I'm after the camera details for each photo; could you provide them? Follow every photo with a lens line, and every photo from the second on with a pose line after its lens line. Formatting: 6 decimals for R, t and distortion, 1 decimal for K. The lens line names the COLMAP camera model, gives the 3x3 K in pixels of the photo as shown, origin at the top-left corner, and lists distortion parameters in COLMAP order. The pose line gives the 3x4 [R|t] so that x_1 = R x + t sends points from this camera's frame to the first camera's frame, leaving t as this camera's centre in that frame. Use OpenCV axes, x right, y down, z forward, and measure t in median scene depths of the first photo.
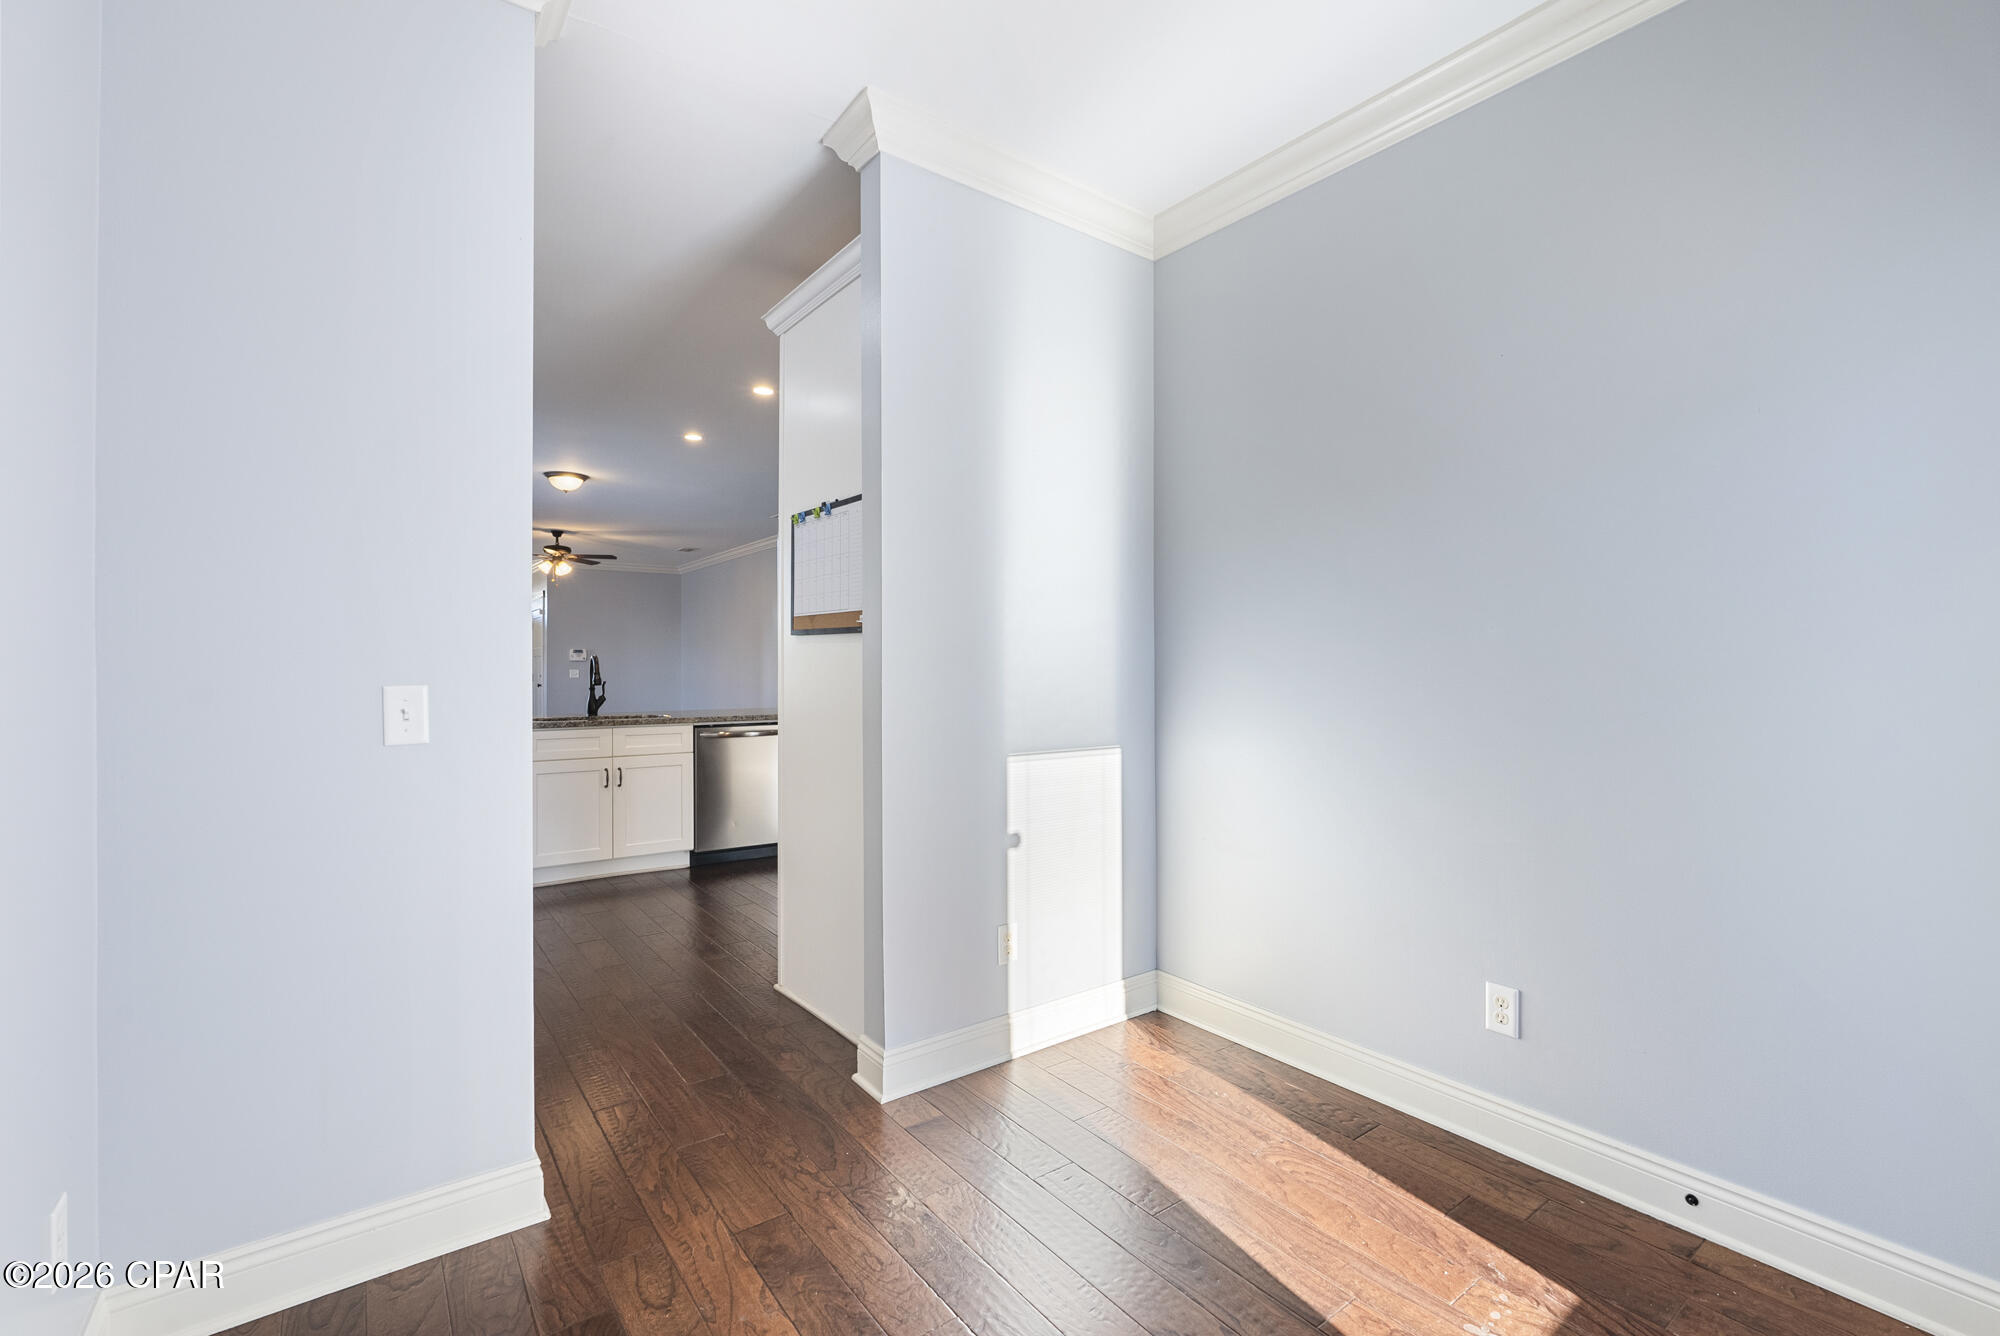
lens RADIAL K [[869.2, 0, 1001.2], [0, 869.2, 664.0], [0, 0, 1]] dist [0.000424, -0.000249]
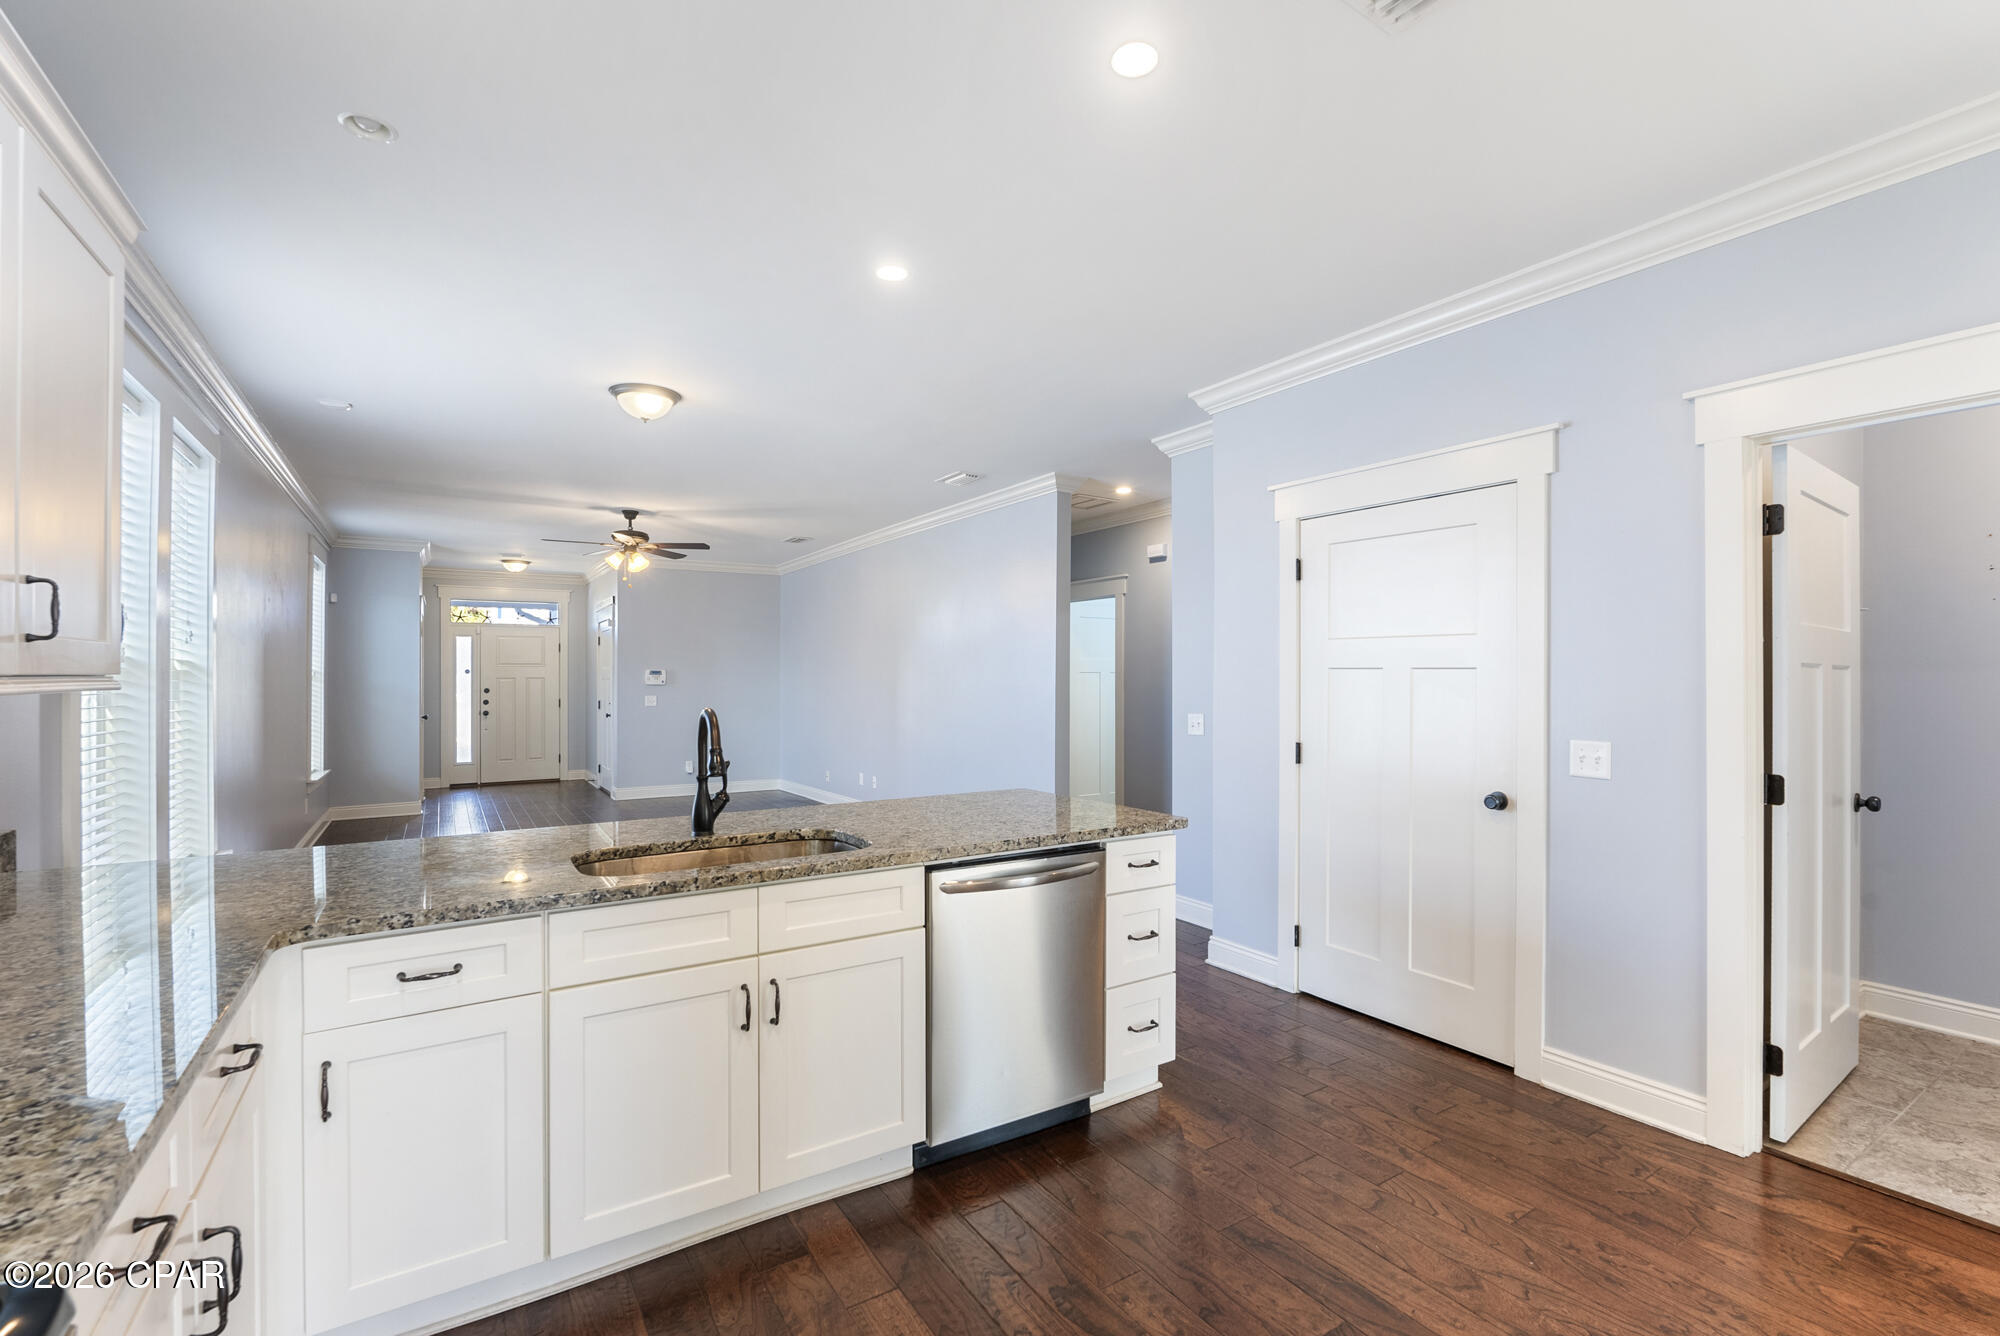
lens RADIAL K [[869.2, 0, 998.9], [0, 869.2, 670.7], [0, 0, 1]] dist [0.000424, -0.000249]
pose [[0.997502, -0.001451, -0.070617, -0.151467], [0.001133, 0.999989, -0.004539, -0.015481], [0.070623, 0.004447, 0.997493, 0.295608]]
